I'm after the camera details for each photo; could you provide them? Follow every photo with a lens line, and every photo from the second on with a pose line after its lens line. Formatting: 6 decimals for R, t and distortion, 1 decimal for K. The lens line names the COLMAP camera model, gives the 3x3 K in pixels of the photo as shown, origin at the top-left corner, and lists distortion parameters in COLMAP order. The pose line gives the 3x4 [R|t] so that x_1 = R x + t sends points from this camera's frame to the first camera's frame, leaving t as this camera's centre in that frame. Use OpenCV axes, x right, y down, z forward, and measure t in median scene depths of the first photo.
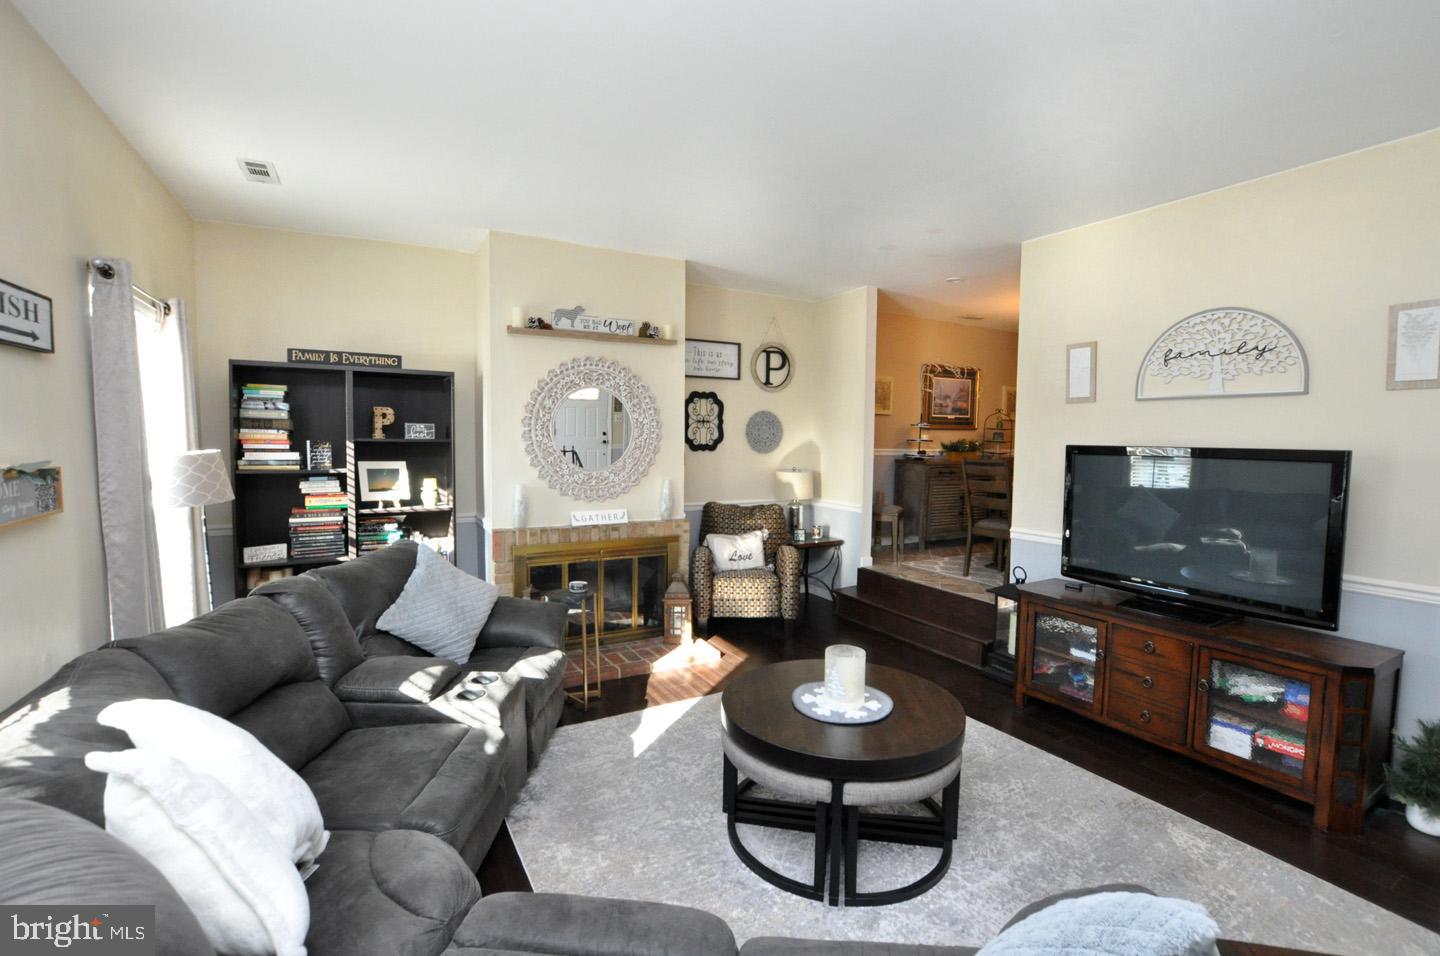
lens RADIAL K [[632.9, 0, 717.0], [0, 632.9, 480.3], [0, 0, 1]] dist [-0.034021, 0.004480]
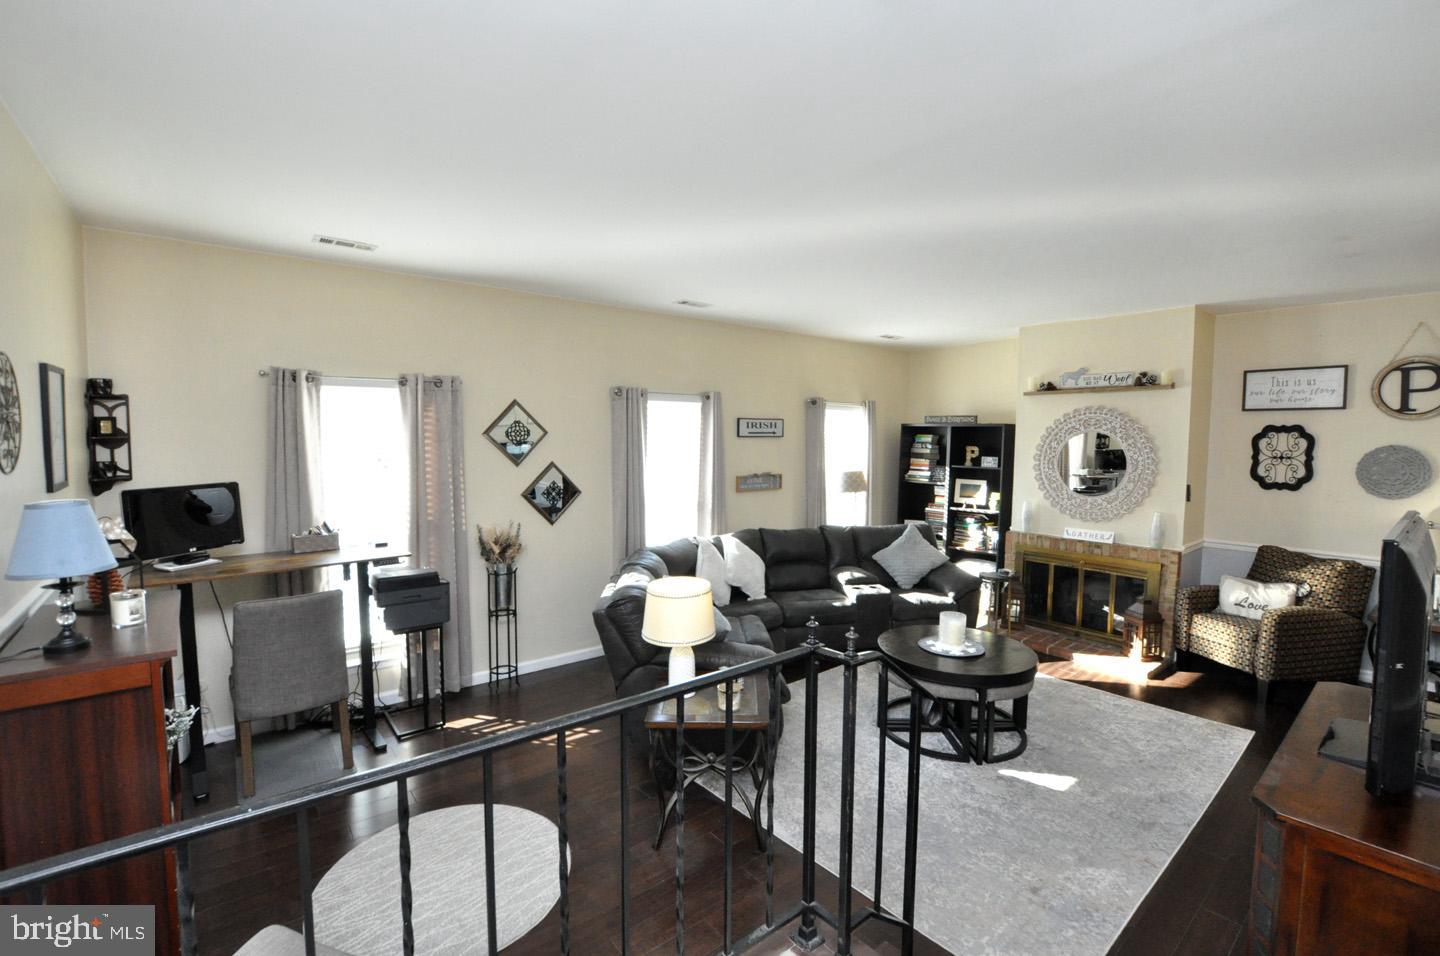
lens RADIAL K [[632.9, 0, 725.6], [0, 632.9, 477.0], [0, 0, 1]] dist [-0.034021, 0.004480]
pose [[0.177194, 0.053369, -0.982728, 0.951372], [-0.074970, 0.996359, 0.040592, -0.055281], [0.981316, 0.066483, 0.180550, 0.075812]]
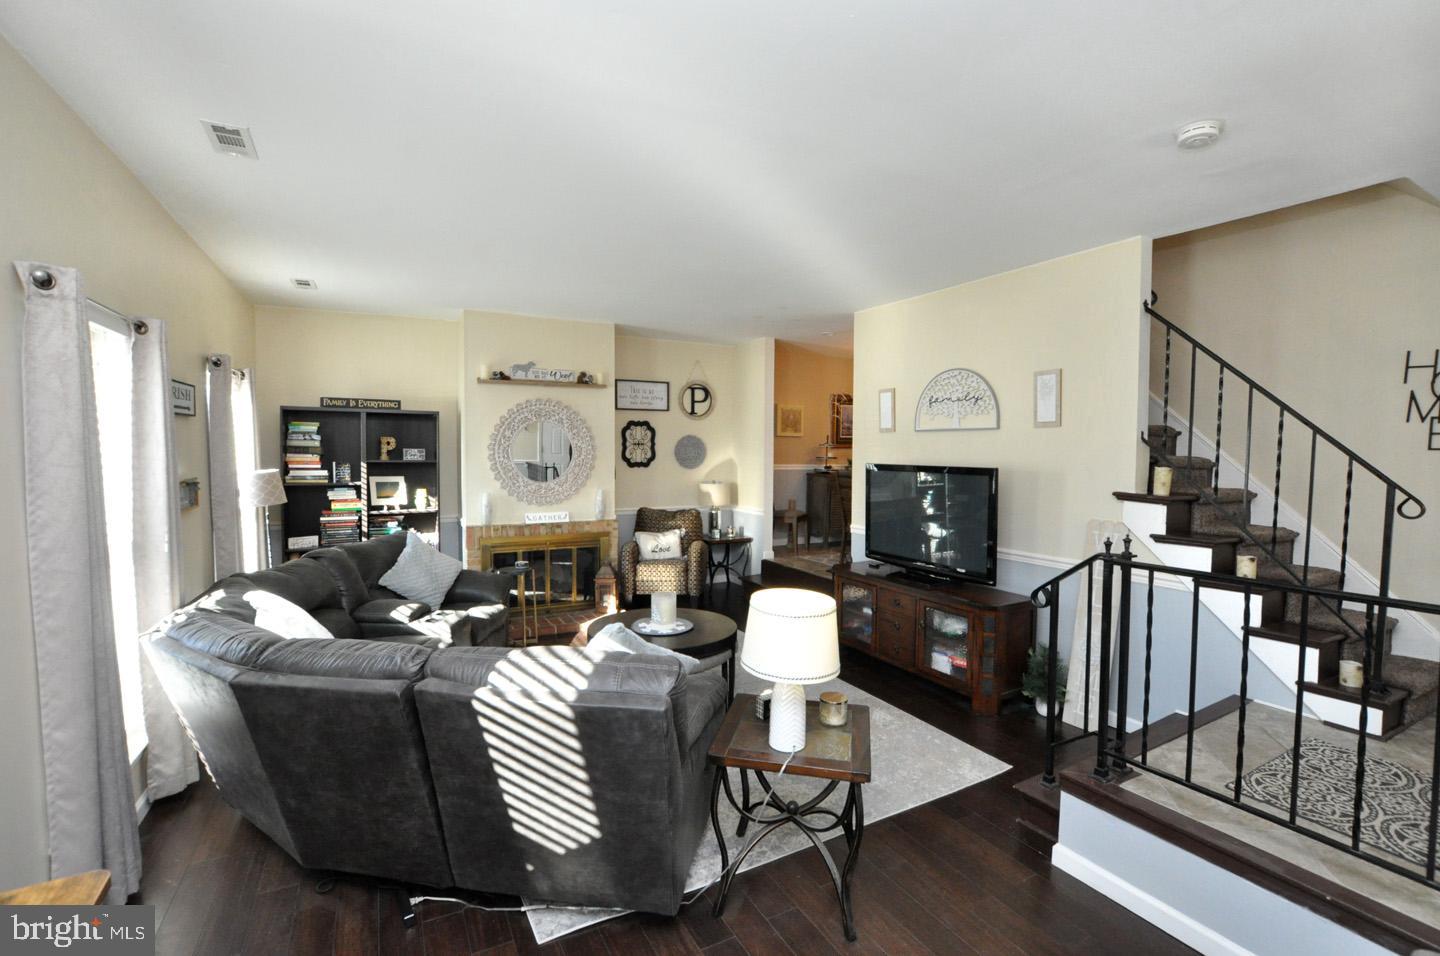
lens RADIAL K [[632.9, 0, 716.9], [0, 632.9, 480.9], [0, 0, 1]] dist [-0.034021, 0.004480]
pose [[0.999792, -0.002889, -0.020166, 0.216096], [0.002500, 0.999811, -0.019268, 0.007698], [0.020218, 0.019213, 0.999611, -0.357919]]
